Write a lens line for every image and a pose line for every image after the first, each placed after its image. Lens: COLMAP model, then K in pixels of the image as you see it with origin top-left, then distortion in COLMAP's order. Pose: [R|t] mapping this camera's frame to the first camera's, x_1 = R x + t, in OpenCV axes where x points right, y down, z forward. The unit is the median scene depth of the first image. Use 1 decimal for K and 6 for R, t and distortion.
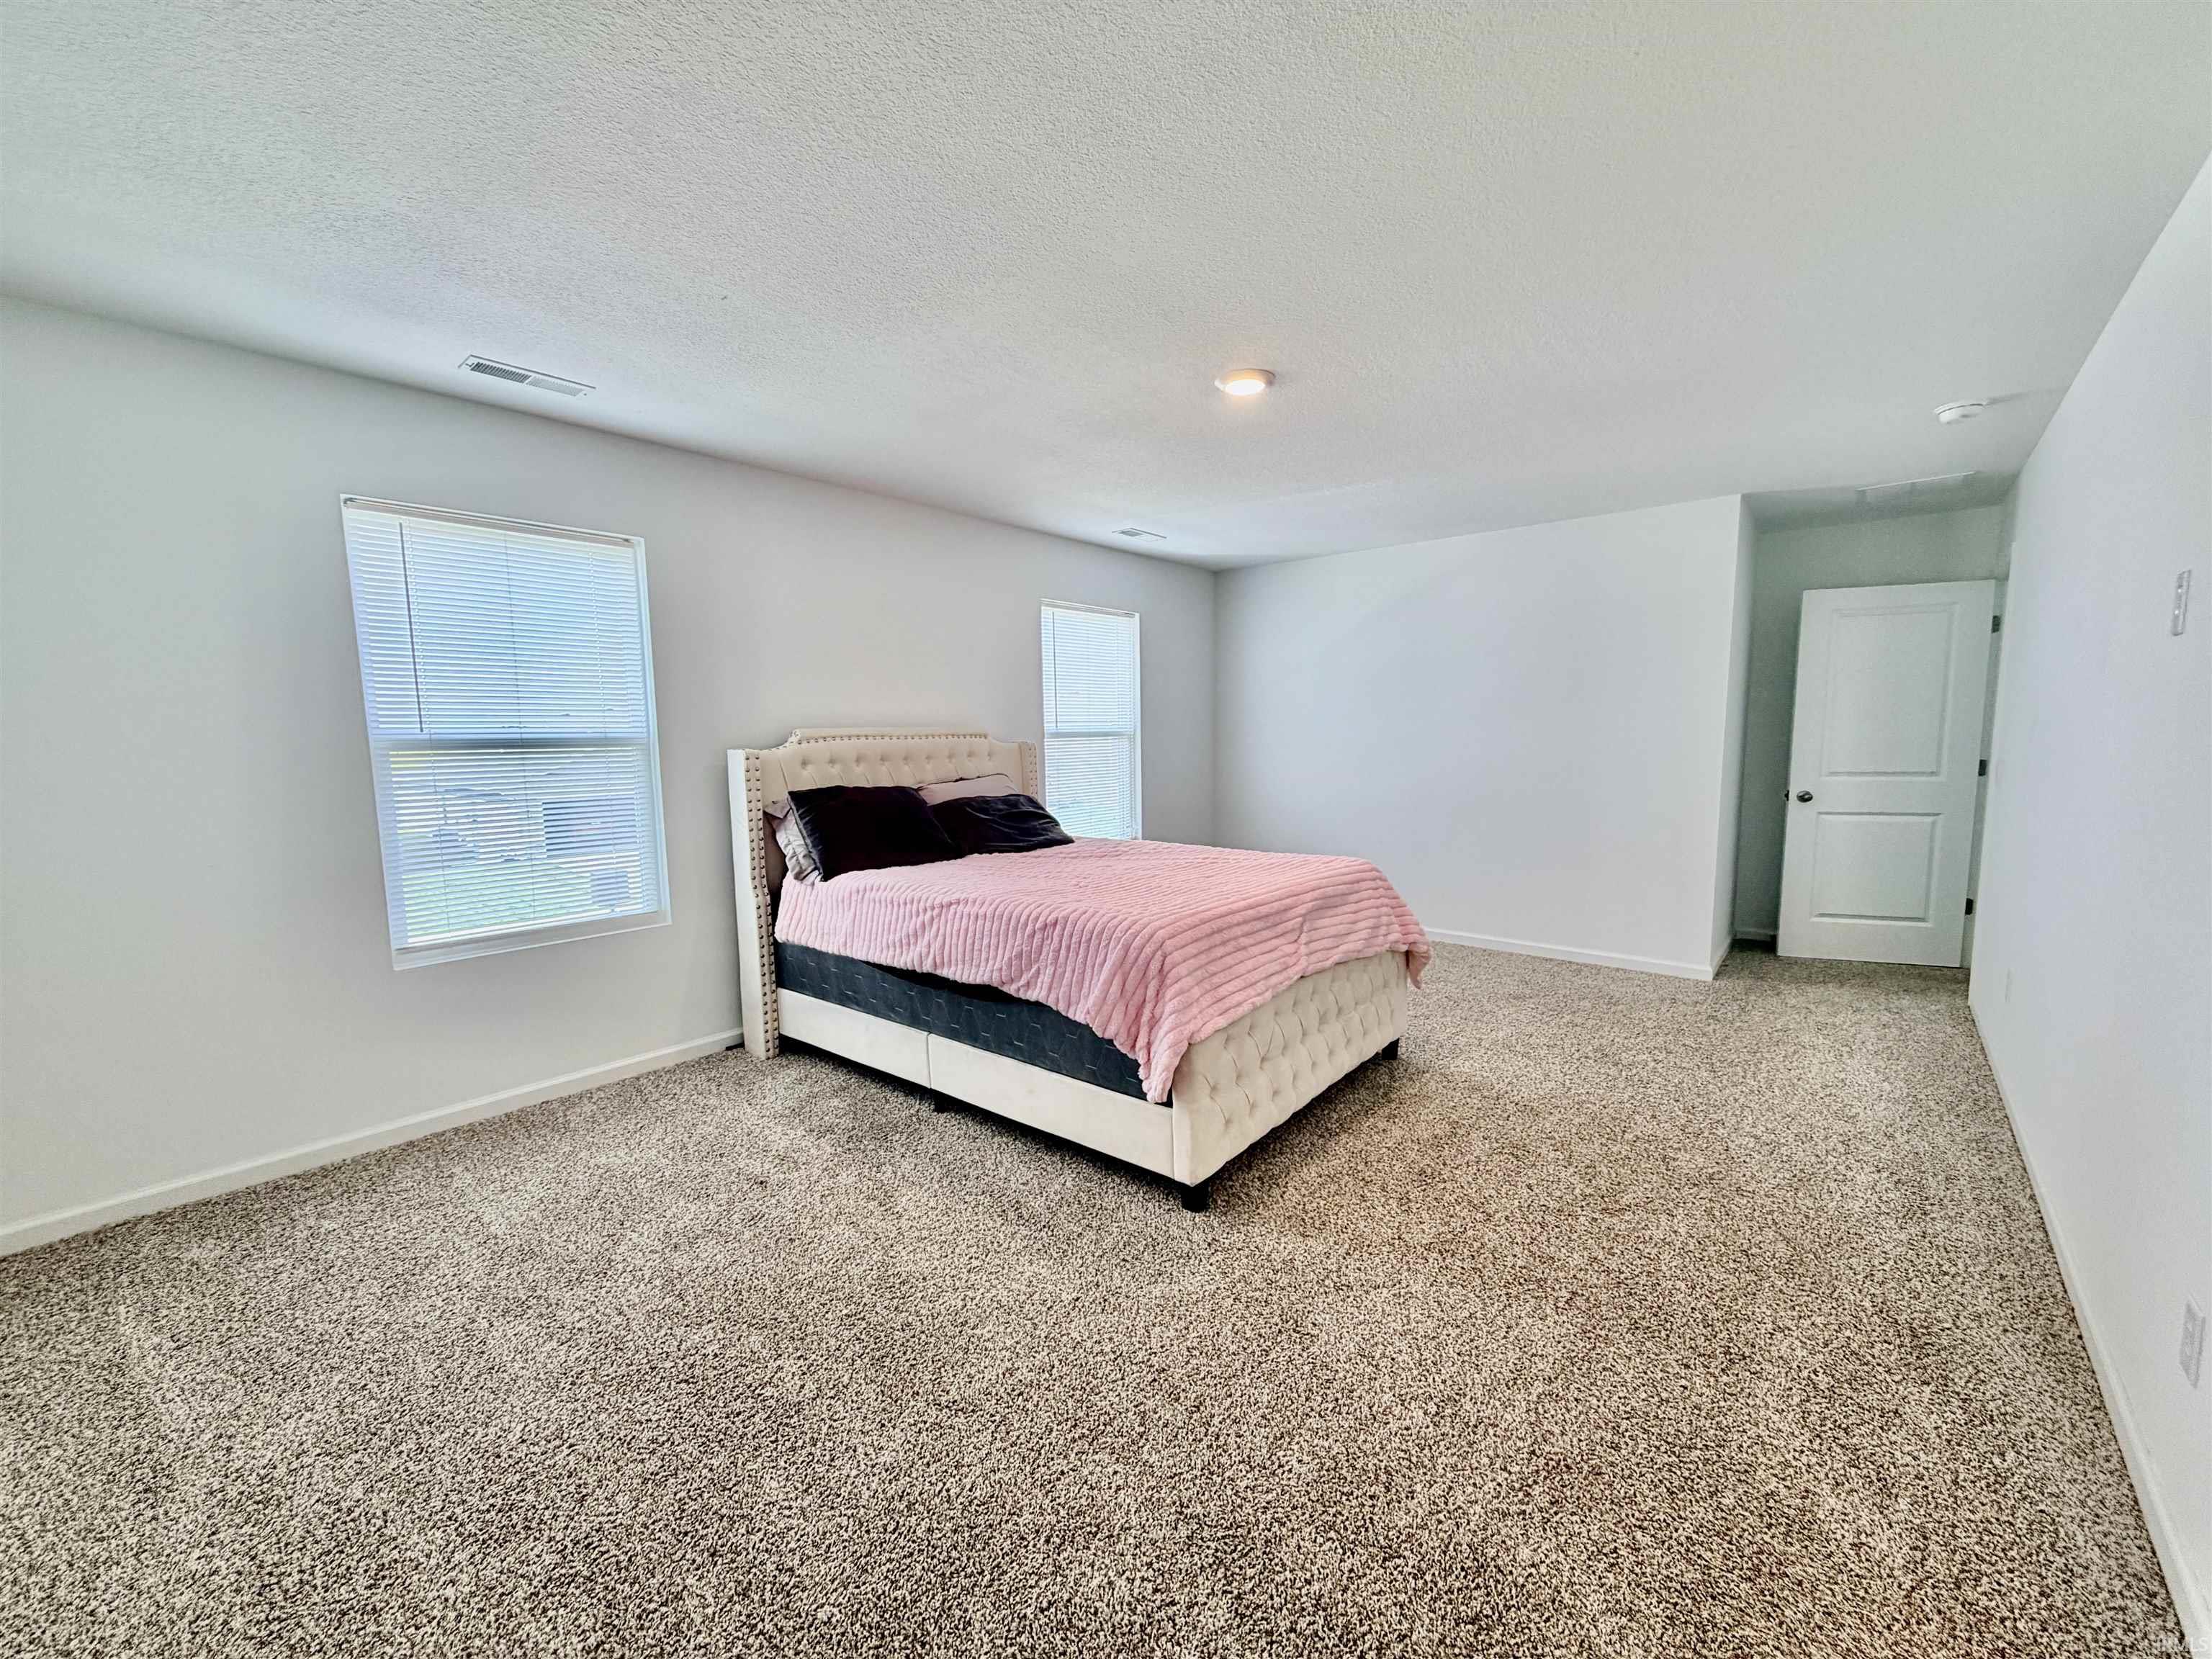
lens RADIAL K [[883.7, 0, 1105.2], [0, 883.7, 832.9], [0, 0, 1]] dist [0.001292, -0.000574]
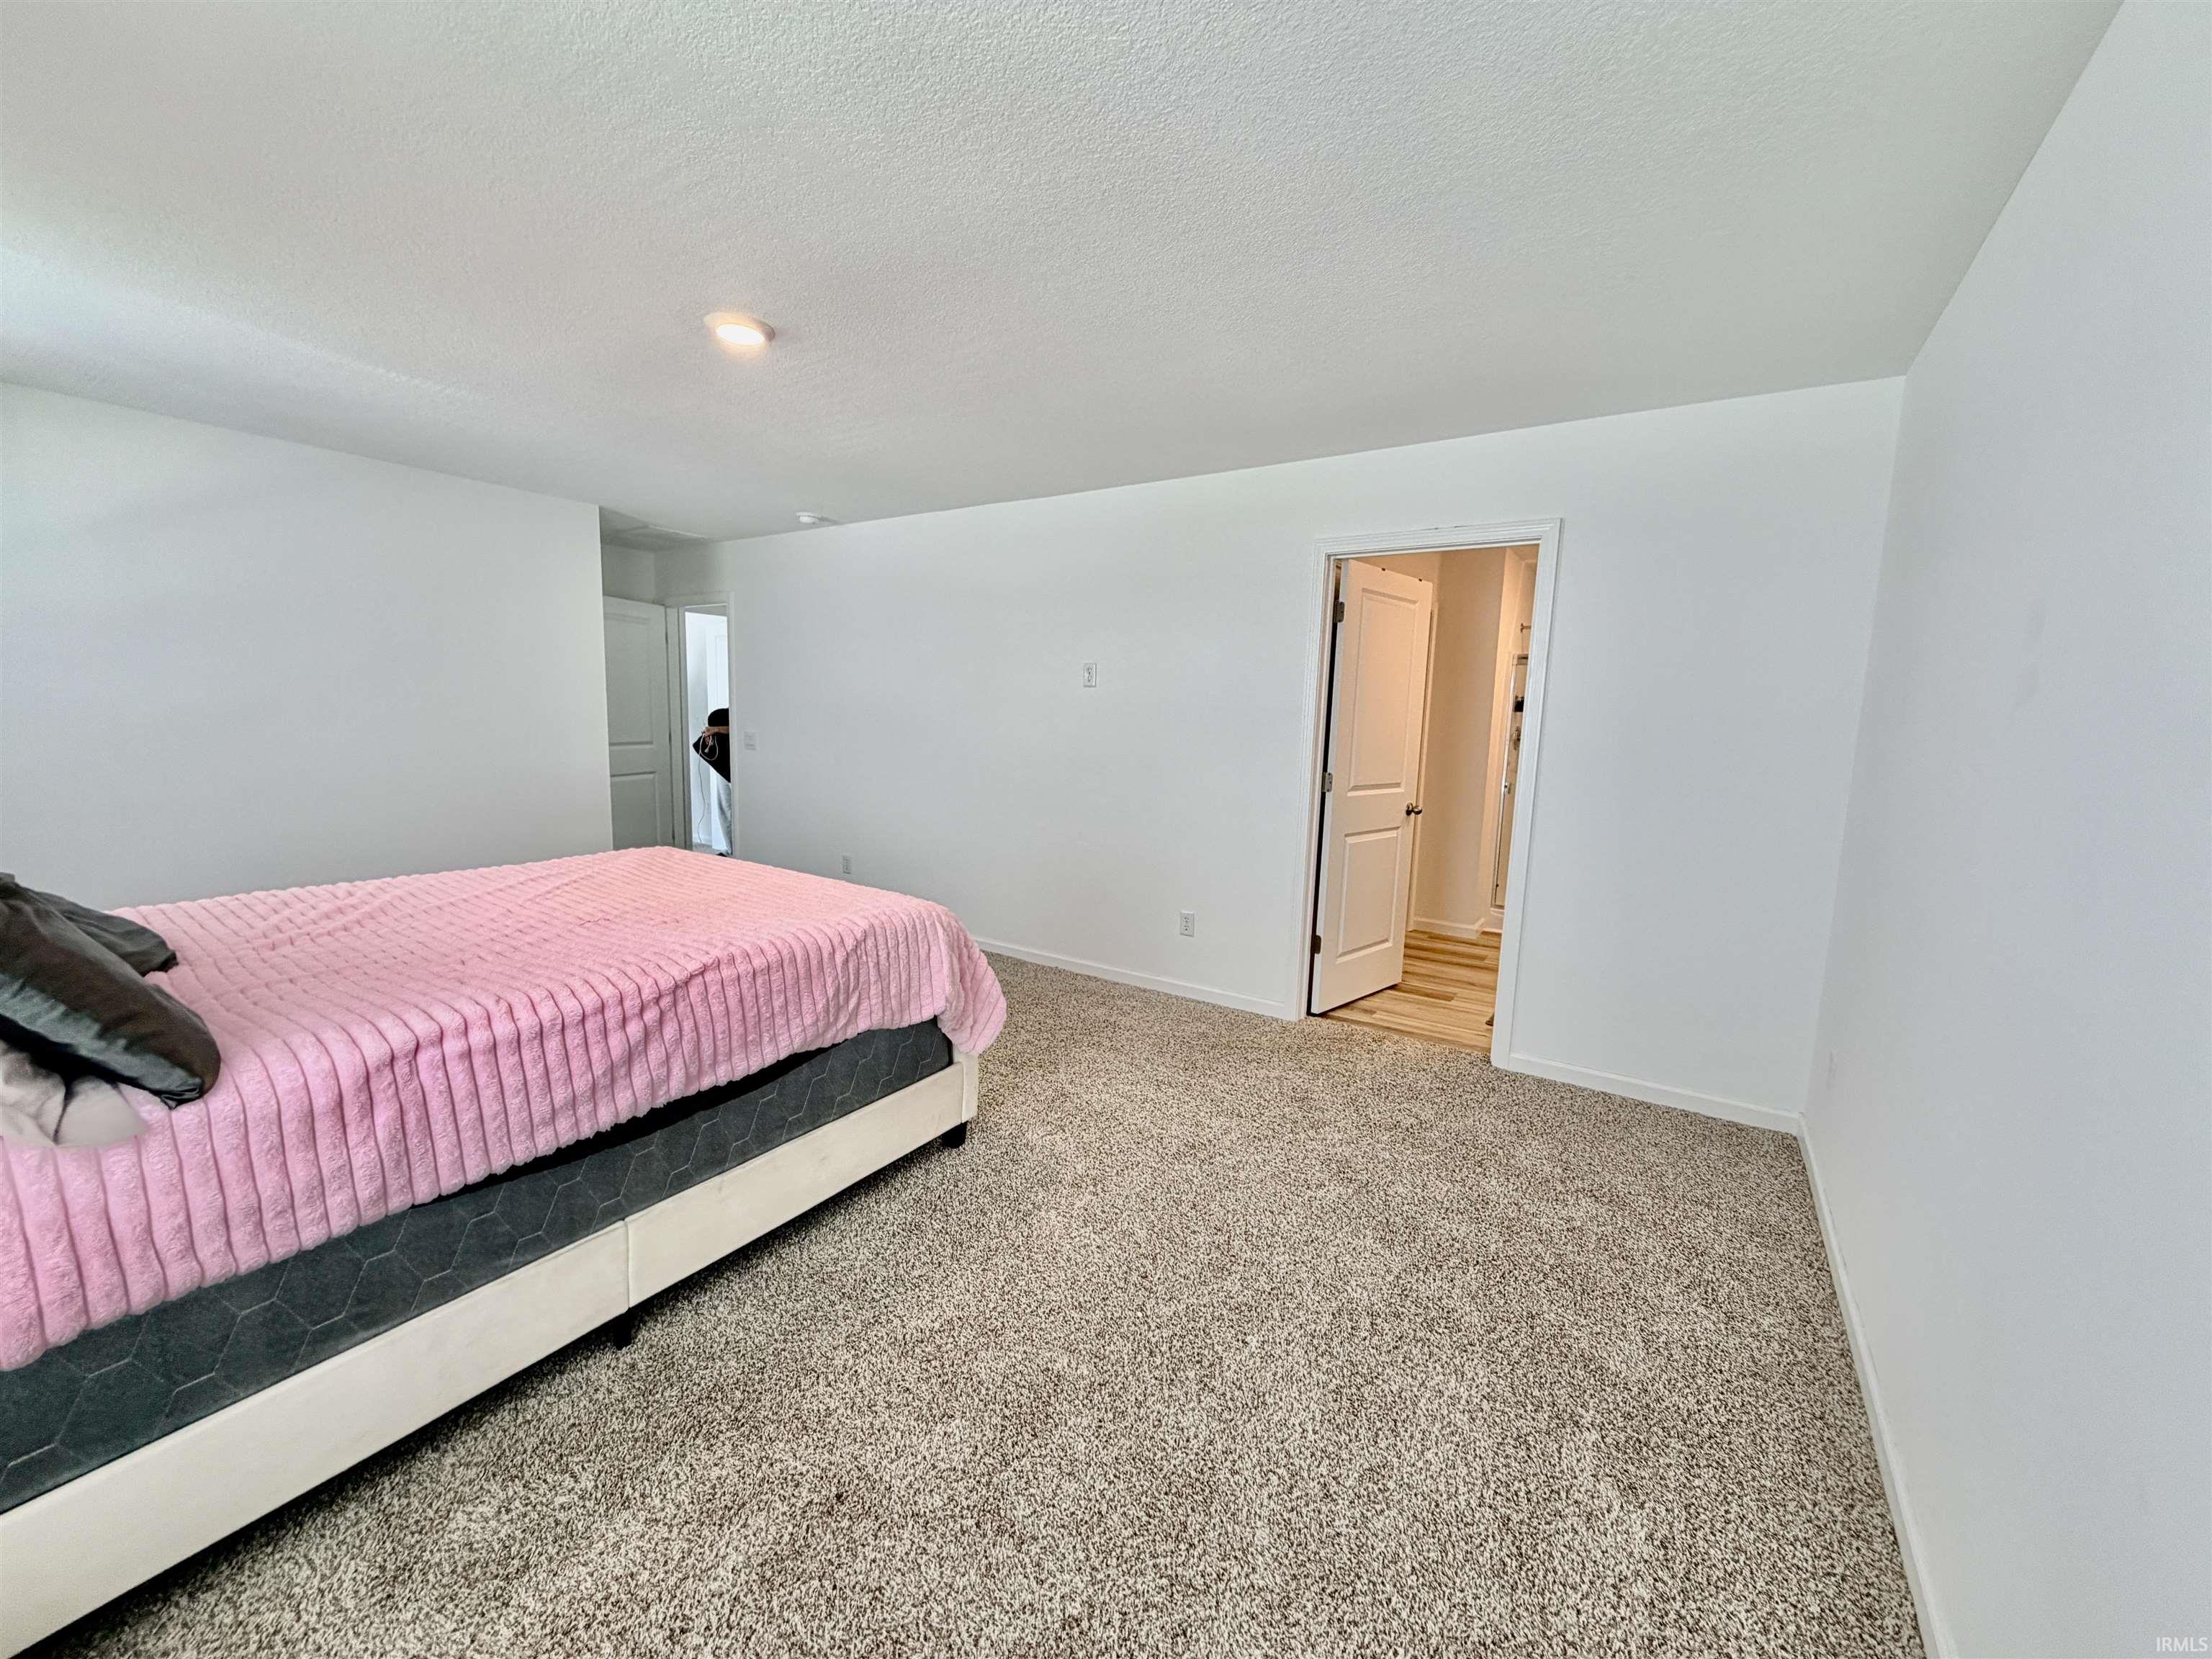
lens RADIAL K [[883.7, 0, 1105.2], [0, 883.7, 832.9], [0, 0, 1]] dist [0.001292, -0.000574]
pose [[-0.120093, -0.120023, 0.985481, -0.819483], [0.084973, 0.987779, 0.130658, -0.080959], [-0.989119, 0.099431, -0.108427, 0.749983]]
